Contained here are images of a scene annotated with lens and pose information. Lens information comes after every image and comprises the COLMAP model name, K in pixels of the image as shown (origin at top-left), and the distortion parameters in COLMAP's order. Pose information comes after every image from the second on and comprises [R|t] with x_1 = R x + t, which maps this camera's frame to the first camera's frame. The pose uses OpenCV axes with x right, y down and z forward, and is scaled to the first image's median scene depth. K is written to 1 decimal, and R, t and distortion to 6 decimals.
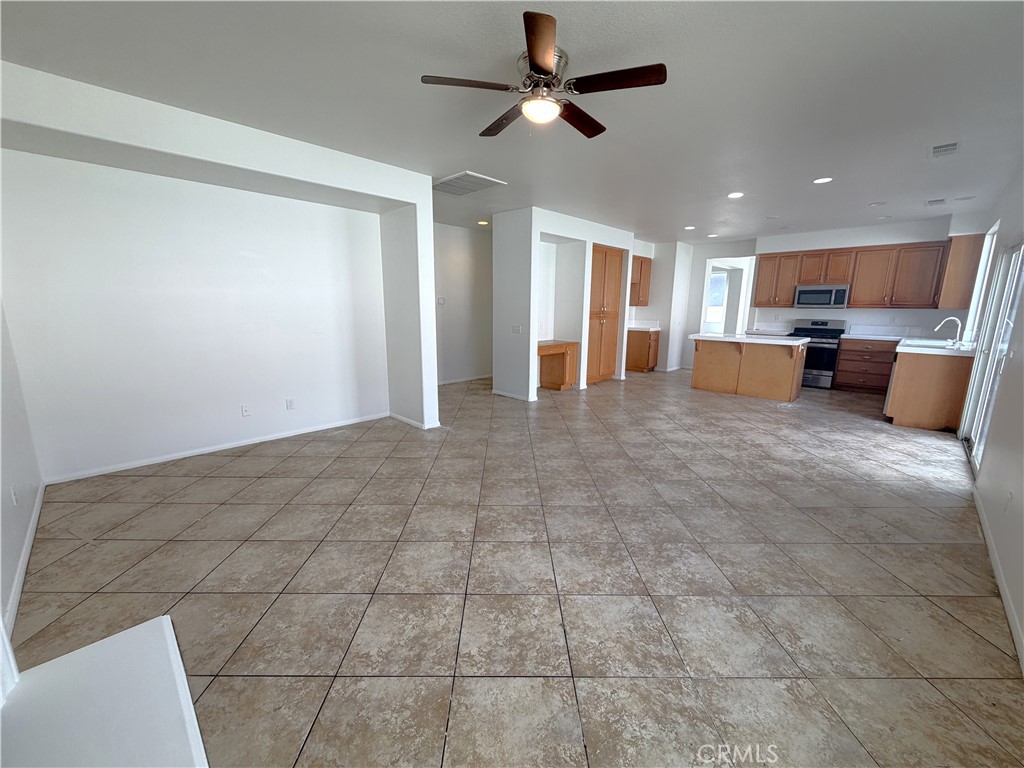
lens RADIAL K [[407.1, 0, 512.0], [0, 407.1, 384.0], [0, 0, 1]] dist [0.001148, 0.000144]
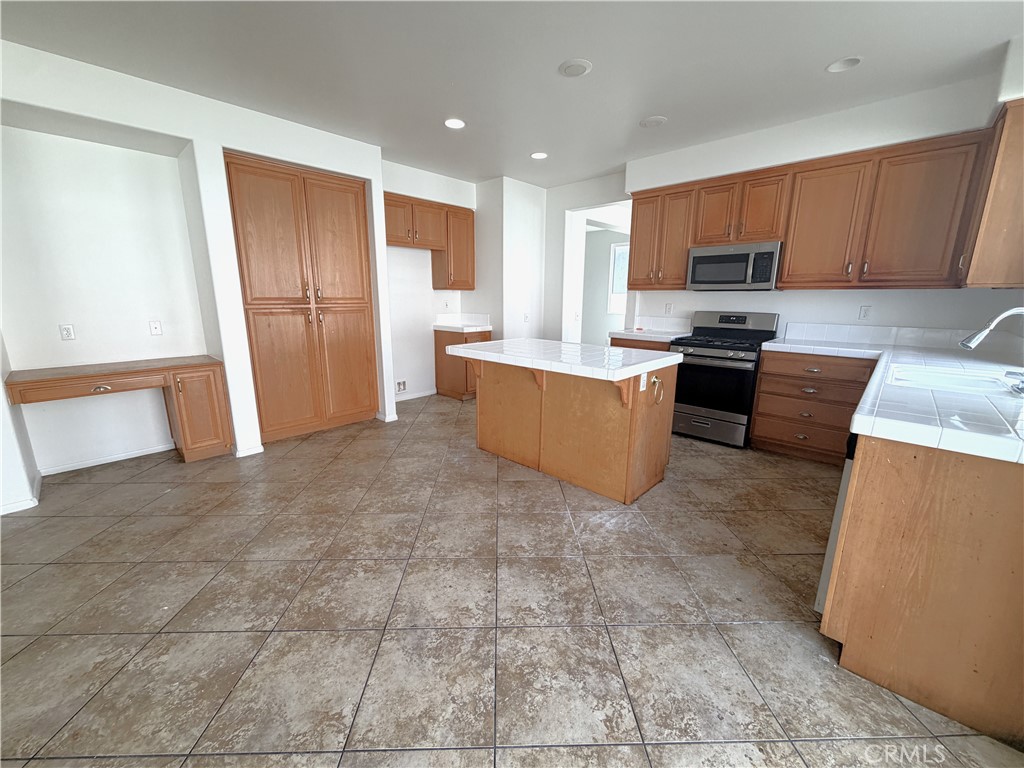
lens RADIAL K [[407.1, 0, 512.0], [0, 407.1, 384.0], [0, 0, 1]] dist [0.001148, 0.000144]
pose [[0.999812, -0.007863, 0.017696, 0.482278], [0.007442, 0.999691, 0.023714, -0.083223], [-0.017877, -0.023578, 0.999562, 0.496154]]
